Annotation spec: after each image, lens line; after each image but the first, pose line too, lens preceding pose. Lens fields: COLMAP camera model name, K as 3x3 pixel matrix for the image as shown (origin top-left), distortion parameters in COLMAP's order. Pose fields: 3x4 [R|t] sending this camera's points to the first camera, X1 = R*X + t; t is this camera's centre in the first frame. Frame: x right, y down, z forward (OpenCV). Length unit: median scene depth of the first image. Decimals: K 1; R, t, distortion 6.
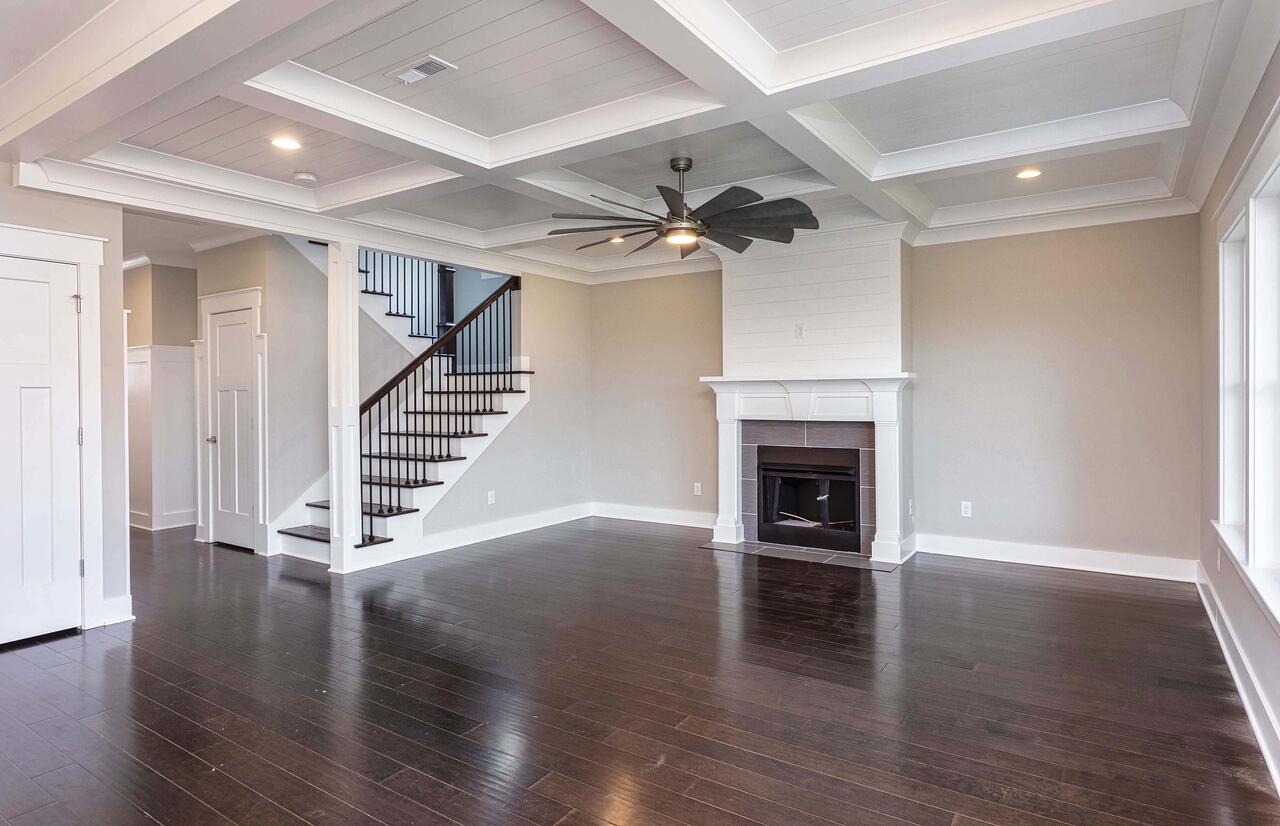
lens RADIAL K [[697.4, 0, 640.0], [0, 697.4, 413.0], [0, 0, 1]] dist [0.002768, 0.000311]
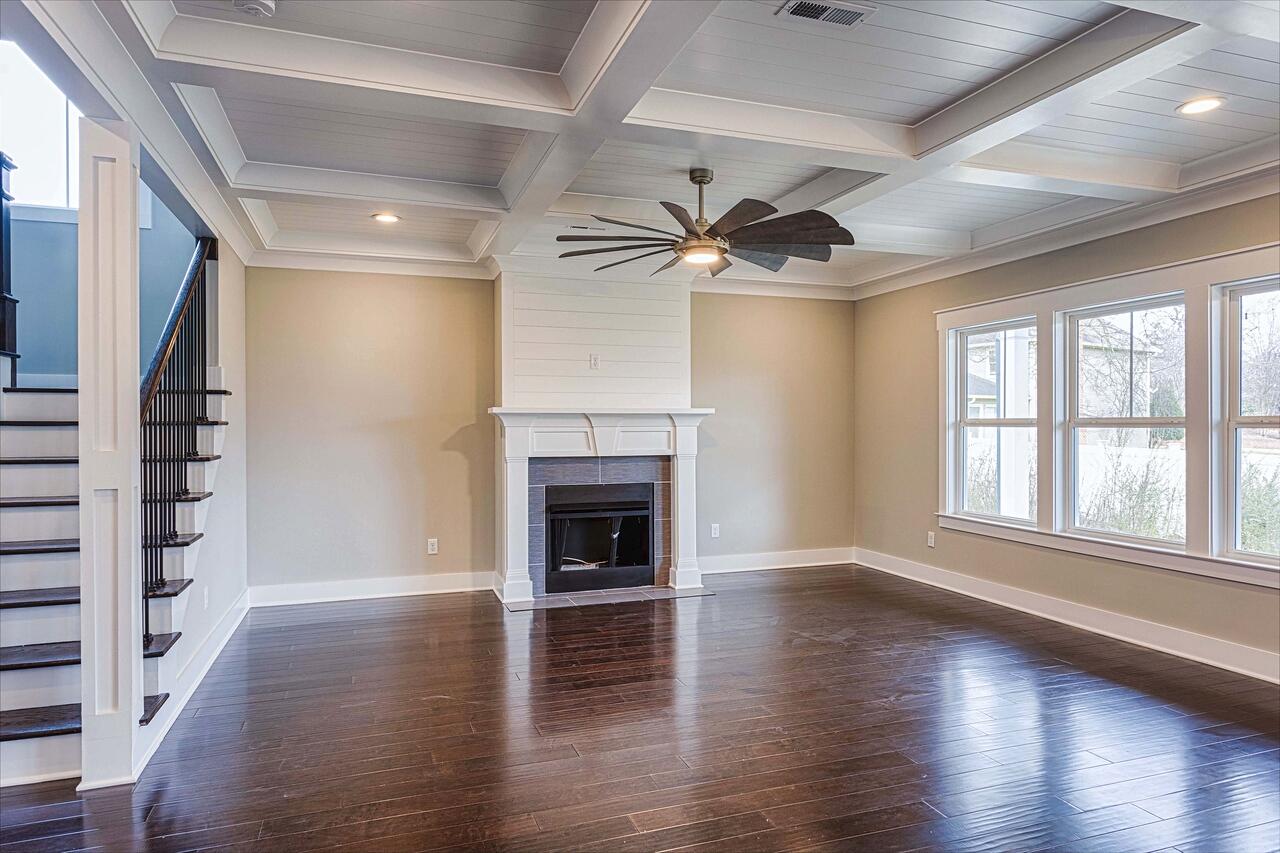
lens RADIAL K [[778.7, 0, 640.0], [0, 778.7, 426.5], [0, 0, 1]] dist [-0.004475, -0.000481]
pose [[0.596375, 0.002940, 0.802701, -0.578894], [0.017269, 0.999715, -0.016492, -0.011207], [-0.802520, 0.023698, 0.596154, 0.319335]]
